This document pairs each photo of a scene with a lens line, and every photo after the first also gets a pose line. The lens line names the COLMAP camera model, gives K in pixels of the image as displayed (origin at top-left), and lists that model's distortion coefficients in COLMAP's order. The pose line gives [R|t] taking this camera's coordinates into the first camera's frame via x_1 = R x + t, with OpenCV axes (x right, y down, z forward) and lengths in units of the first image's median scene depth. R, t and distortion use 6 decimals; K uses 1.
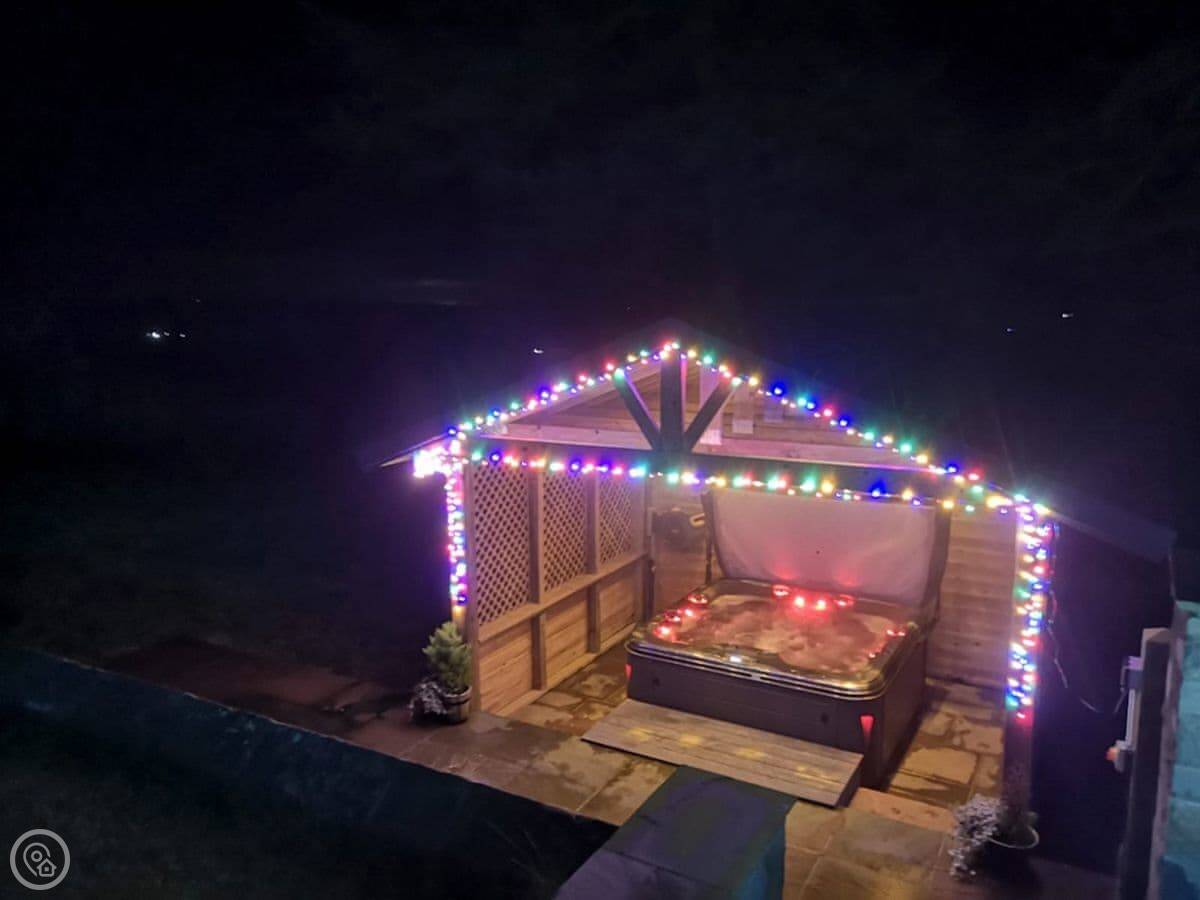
lens RADIAL K [[913.6, 0, 600.0], [0, 913.6, 455.7], [0, 0, 1]] dist [0.040472, -0.005247]
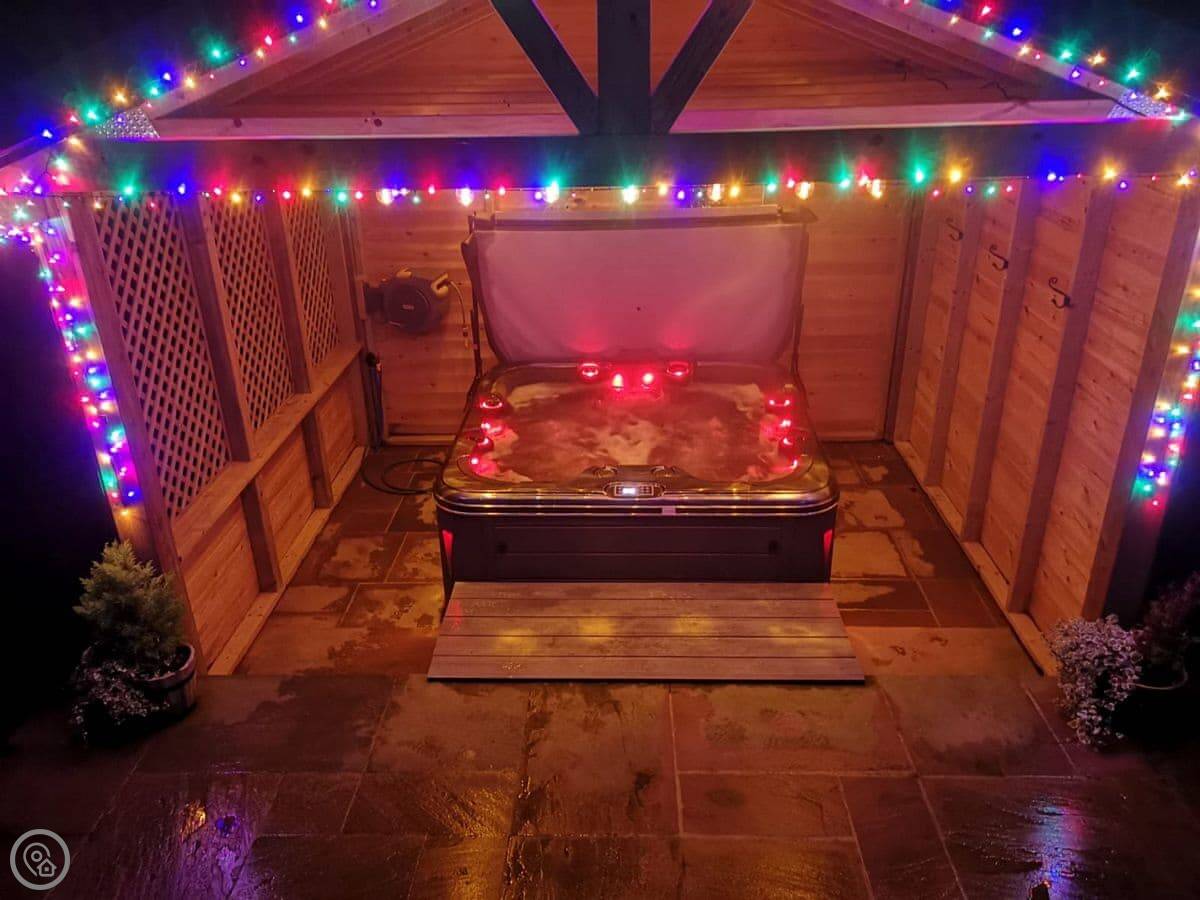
lens RADIAL K [[913.6, 0, 600.0], [0, 913.6, 455.7], [0, 0, 1]] dist [0.040472, -0.005247]
pose [[0.882813, -0.204933, 0.422663, -0.134780], [0.089182, 0.956569, 0.277528, 0.017261], [-0.461181, -0.207312, 0.862748, 0.446090]]
